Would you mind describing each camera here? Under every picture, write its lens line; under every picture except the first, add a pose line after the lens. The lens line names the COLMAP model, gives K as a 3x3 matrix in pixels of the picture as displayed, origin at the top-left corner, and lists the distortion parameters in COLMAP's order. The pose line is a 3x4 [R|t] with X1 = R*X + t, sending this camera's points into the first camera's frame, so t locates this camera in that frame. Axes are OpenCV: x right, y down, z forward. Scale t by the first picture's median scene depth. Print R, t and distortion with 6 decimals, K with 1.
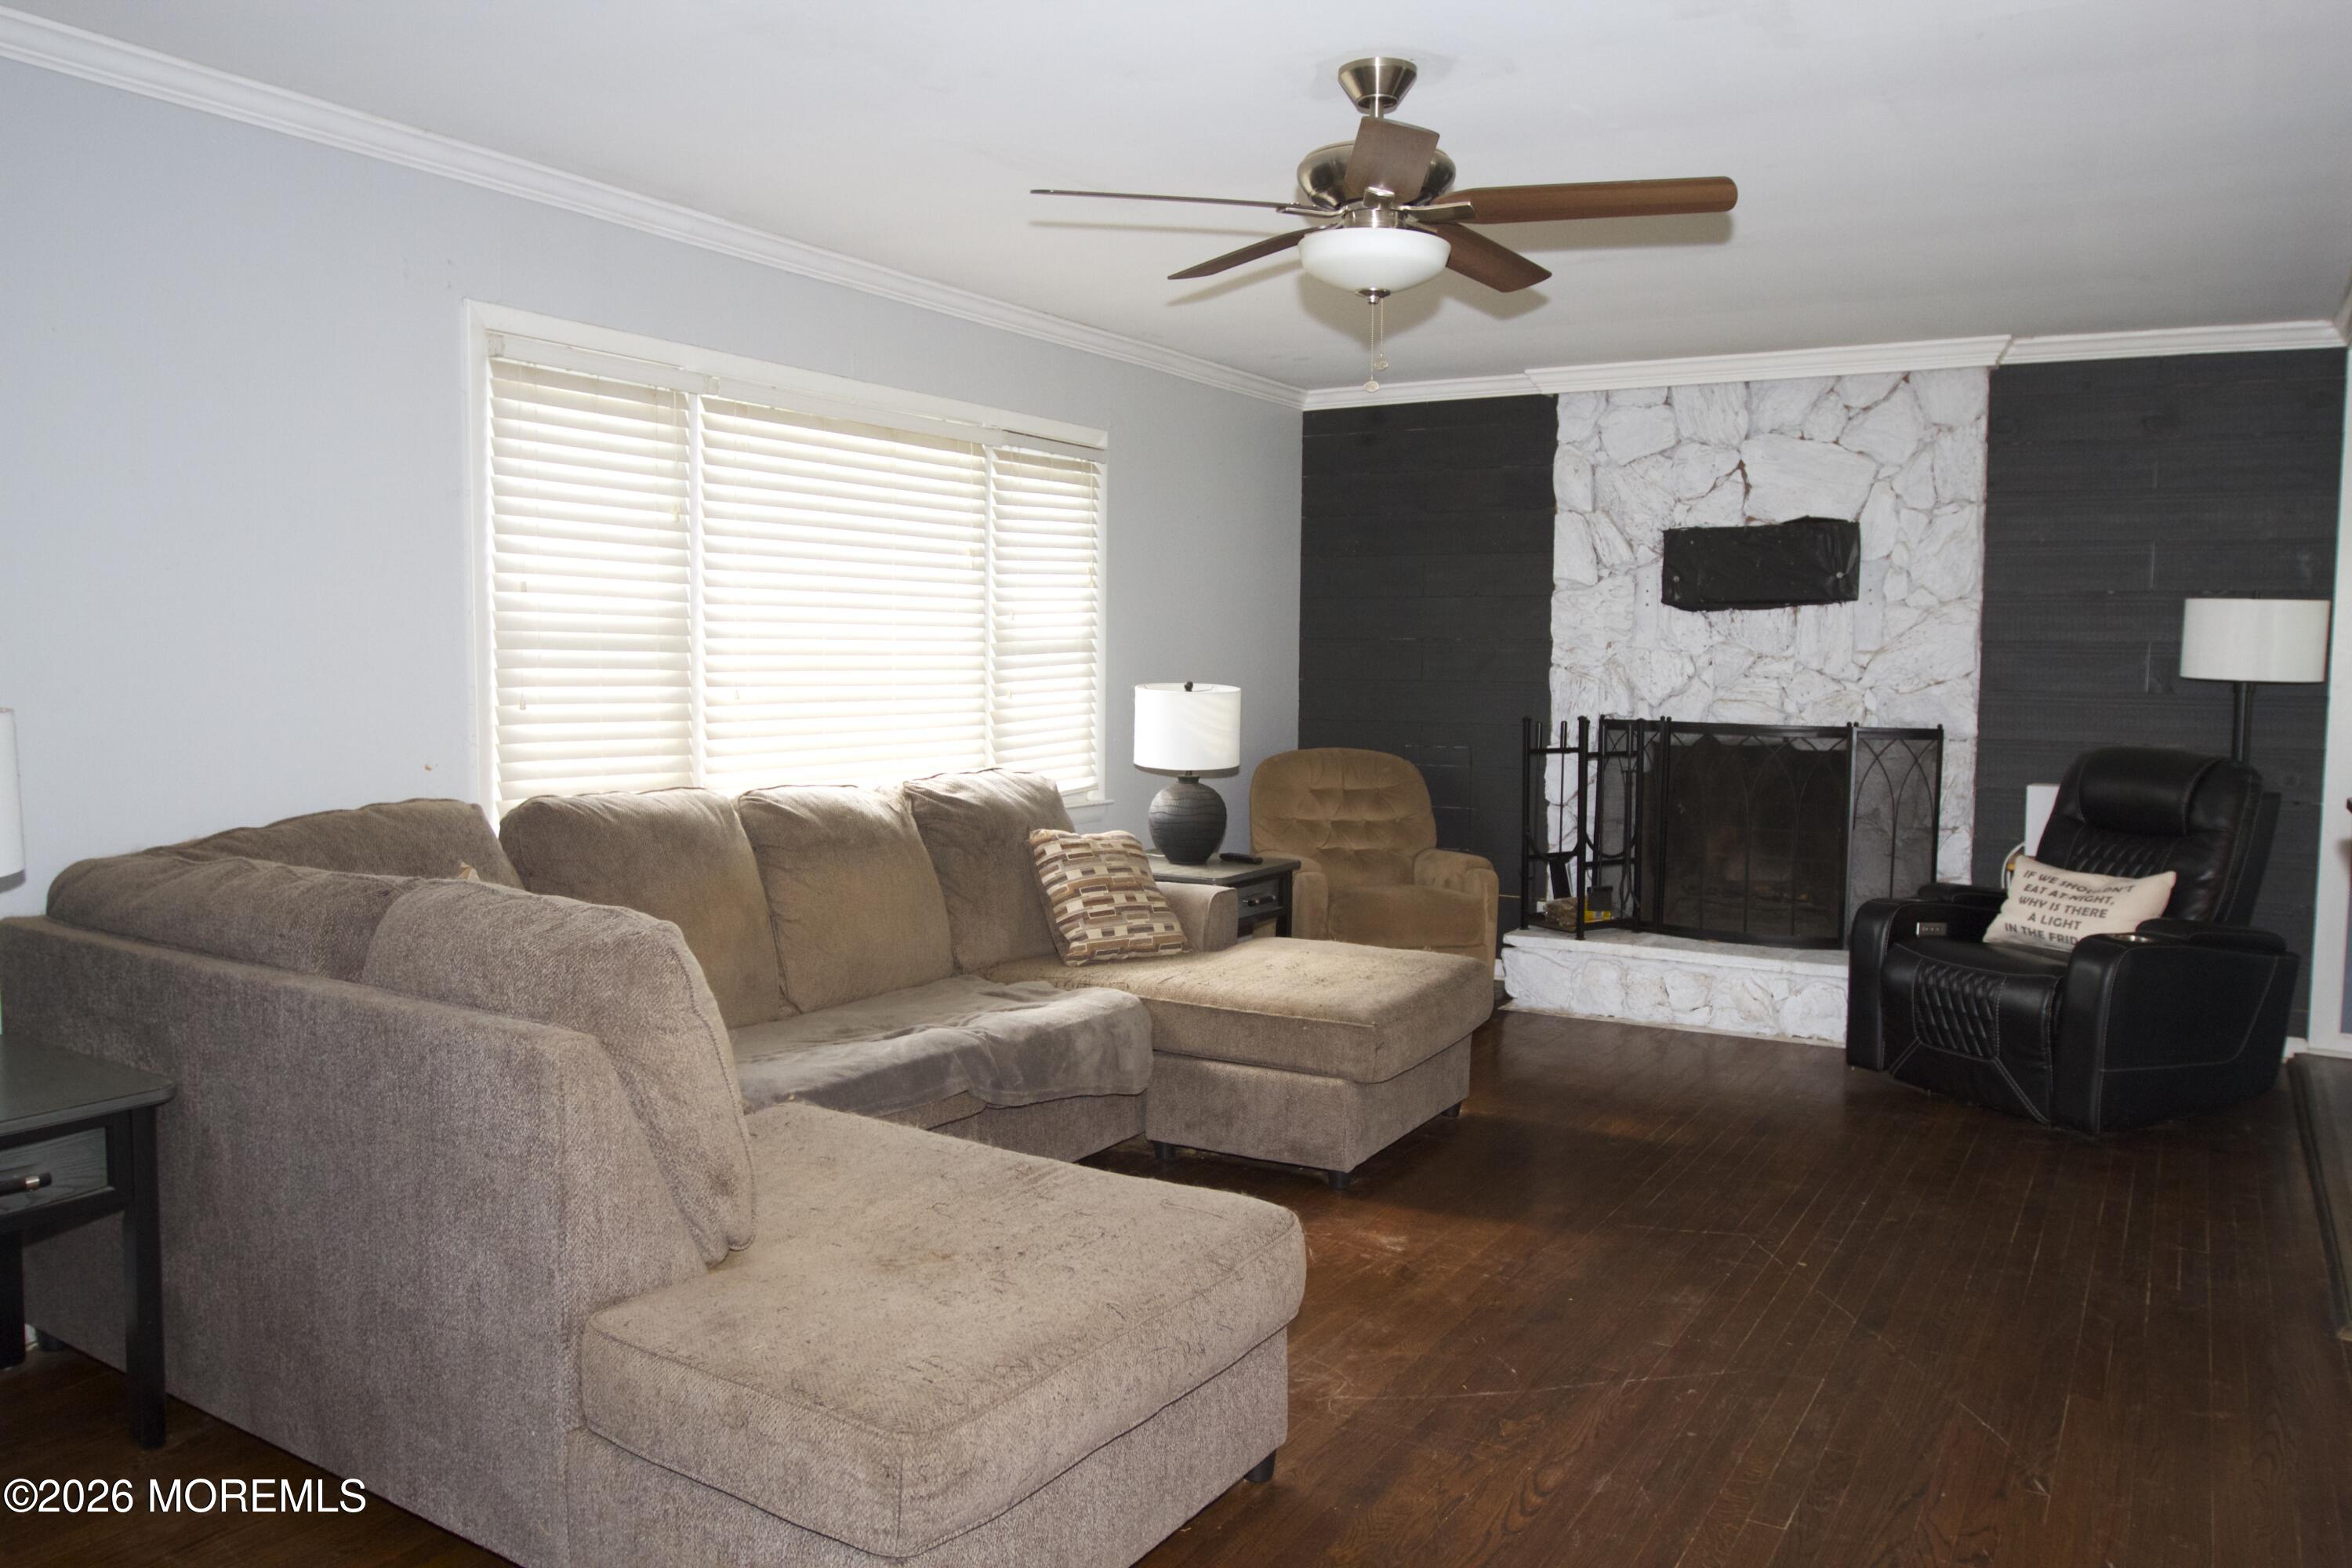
lens RADIAL K [[1730.9, 0, 1165.4], [0, 1730.9, 762.6], [0, 0, 1]] dist [-0.077752, 0.047902]
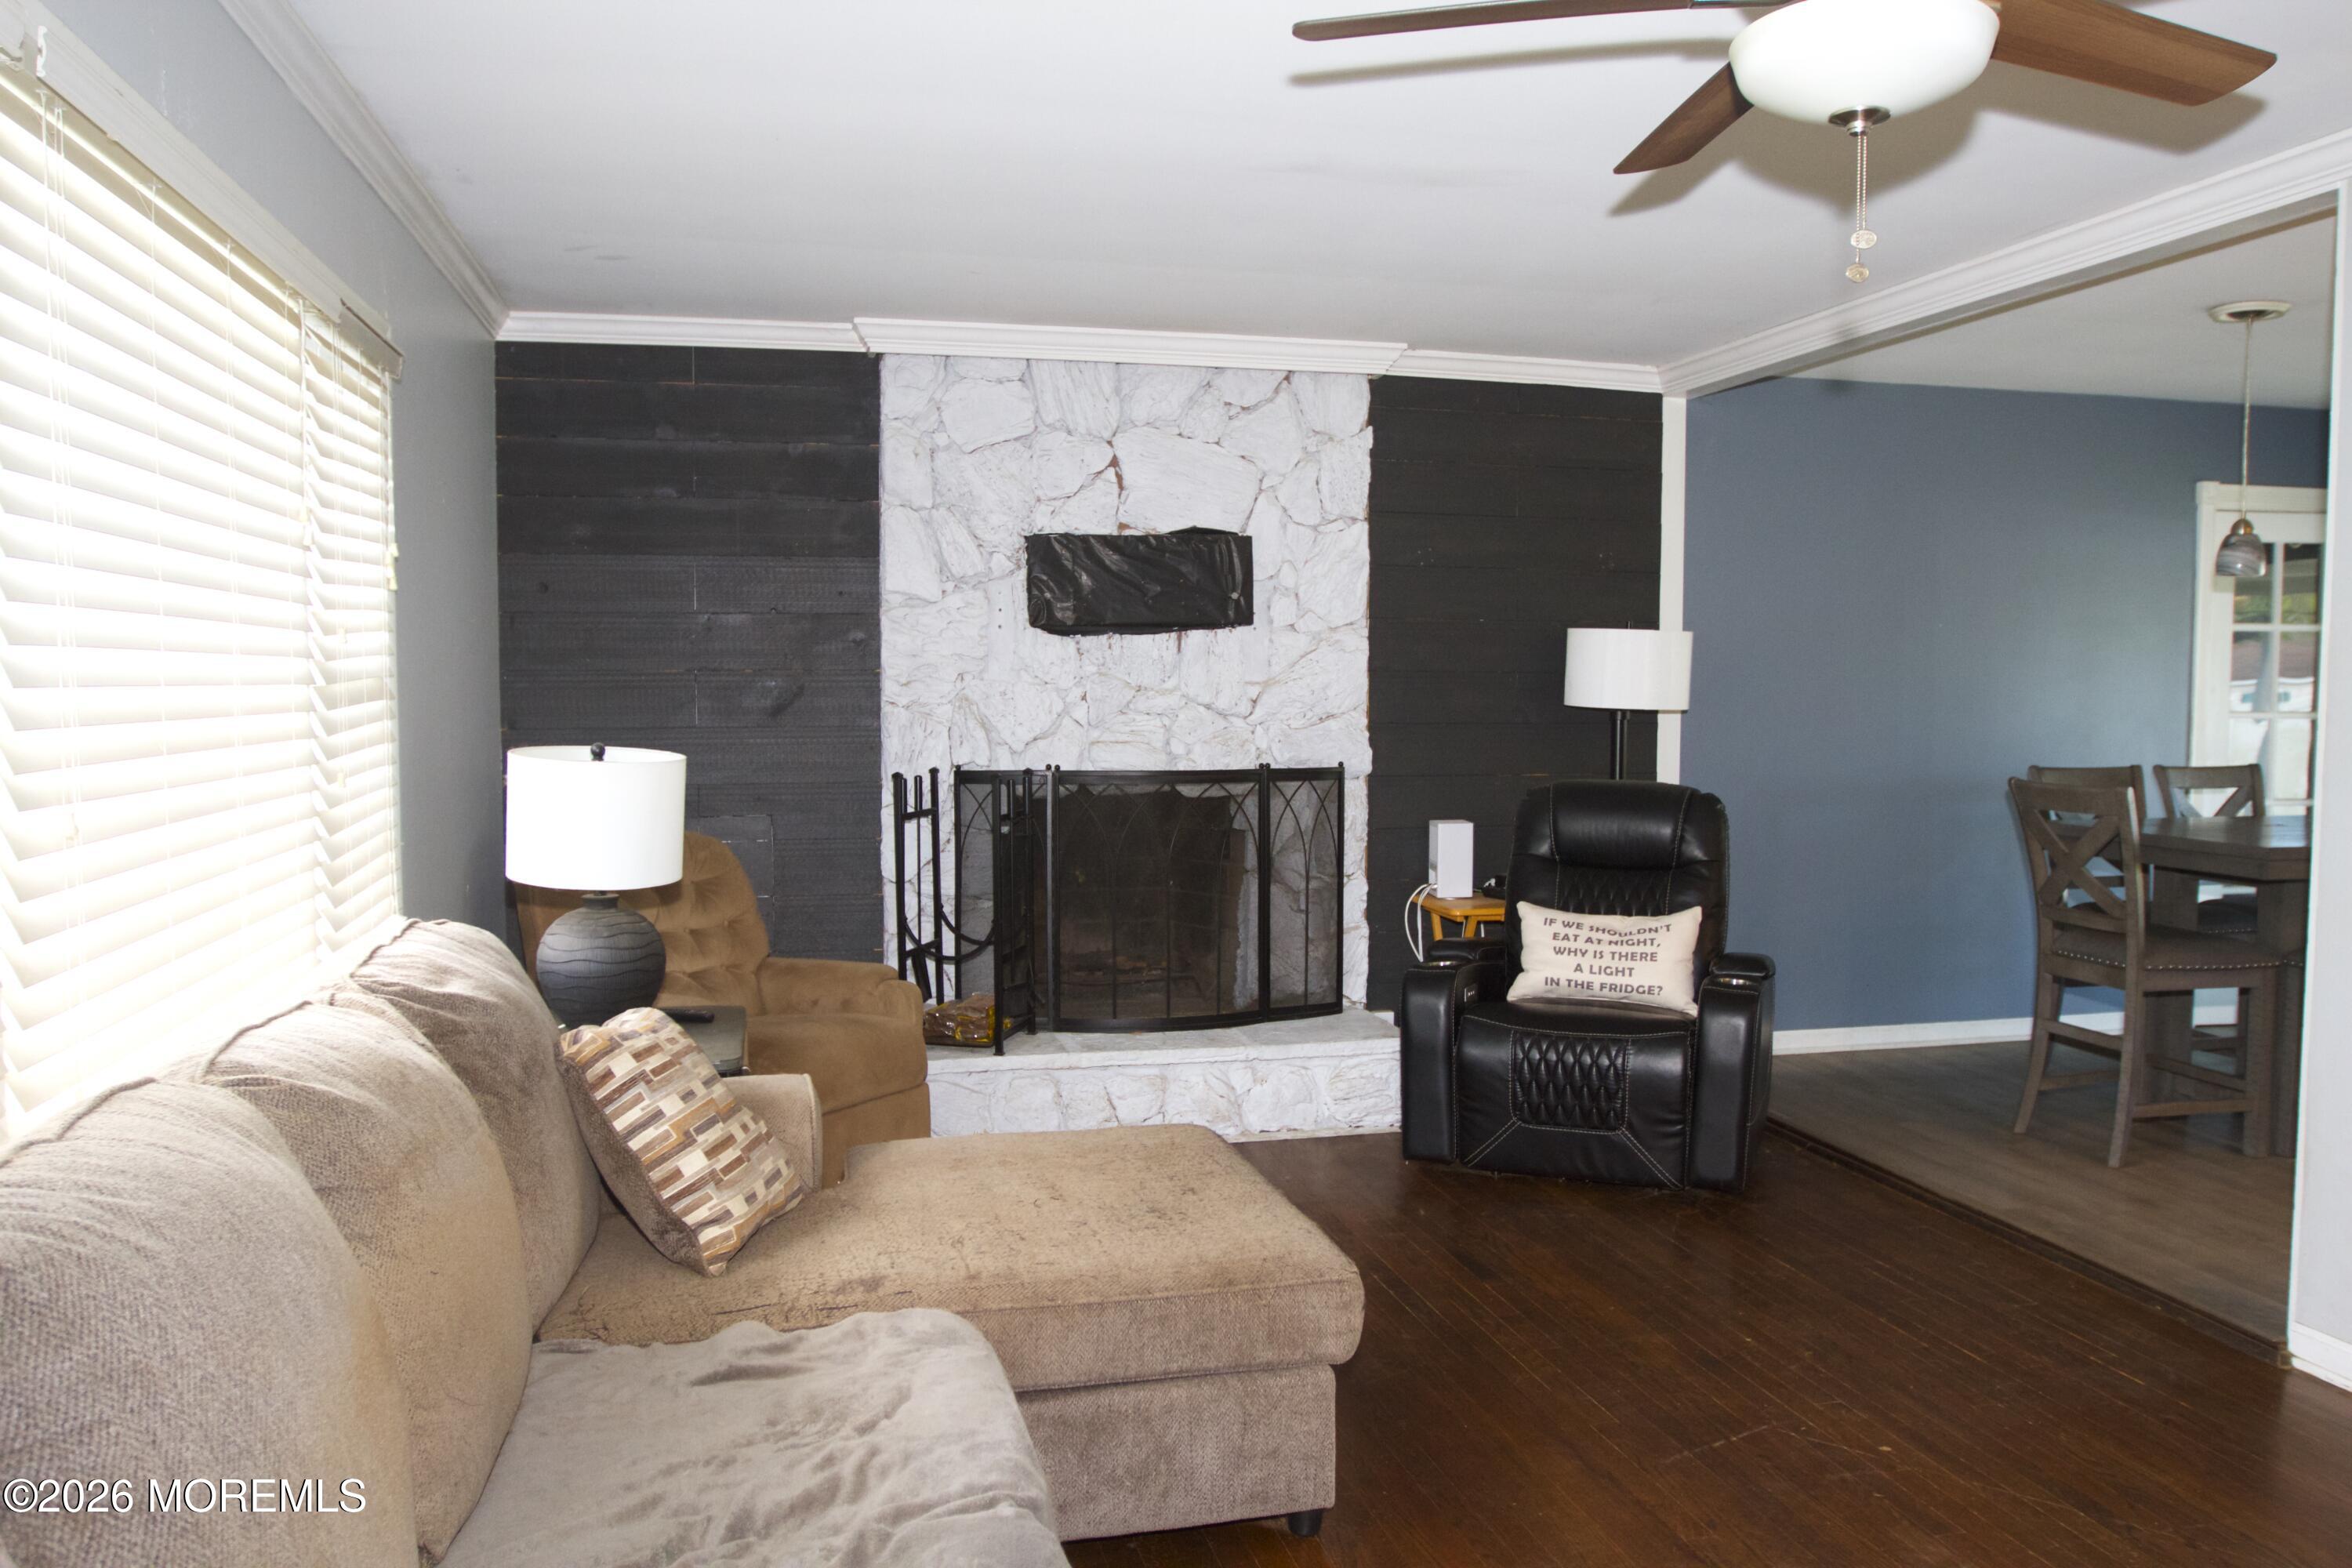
lens RADIAL K [[1730.9, 0, 1168.8], [0, 1730.9, 784.2], [0, 0, 1]] dist [-0.077752, 0.047902]
pose [[0.717079, -0.048422, 0.695308, -0.247499], [0.048505, 0.998632, 0.019522, -0.031980], [-0.695302, 0.019727, 0.718447, 0.387525]]
